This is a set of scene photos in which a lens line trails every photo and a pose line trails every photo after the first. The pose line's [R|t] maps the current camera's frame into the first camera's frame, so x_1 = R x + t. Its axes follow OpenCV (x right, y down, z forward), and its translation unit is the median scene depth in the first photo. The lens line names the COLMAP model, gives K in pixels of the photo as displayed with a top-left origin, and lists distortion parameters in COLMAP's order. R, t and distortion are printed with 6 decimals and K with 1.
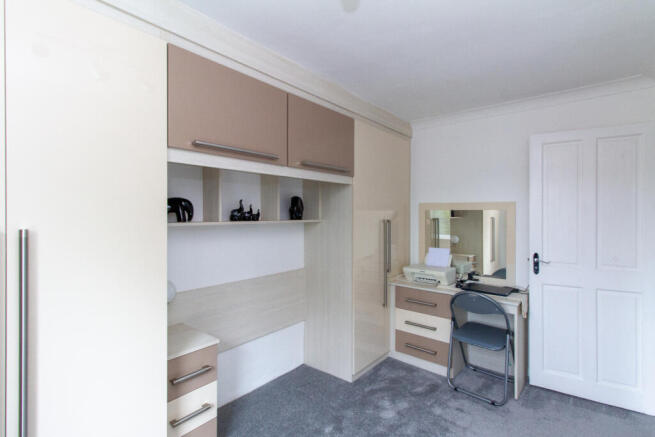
lens RADIAL K [[311.4, 0, 326.4], [0, 311.4, 214.0], [0, 0, 1]] dist [-0.000342, -0.000120]
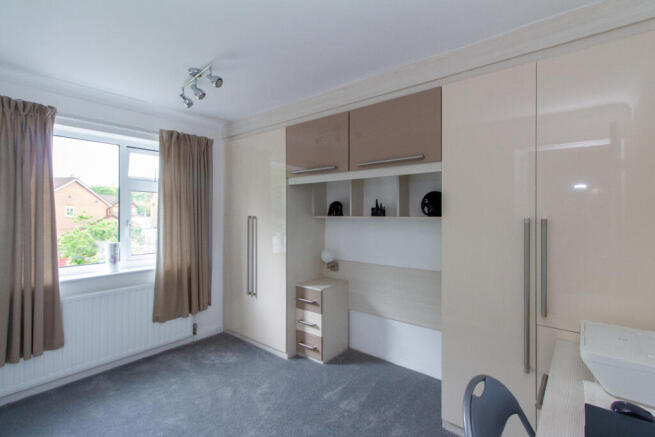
lens RADIAL K [[301.2, 0, 327.5], [0, 301.2, 218.5], [0, 0, 1]] dist [0.000413, -0.000006]
pose [[0.025049, 0.002766, -0.999682, 0.961321], [0.002573, 0.999993, 0.002831, 0.028489], [0.999683, -0.002643, 0.025042, 0.796495]]
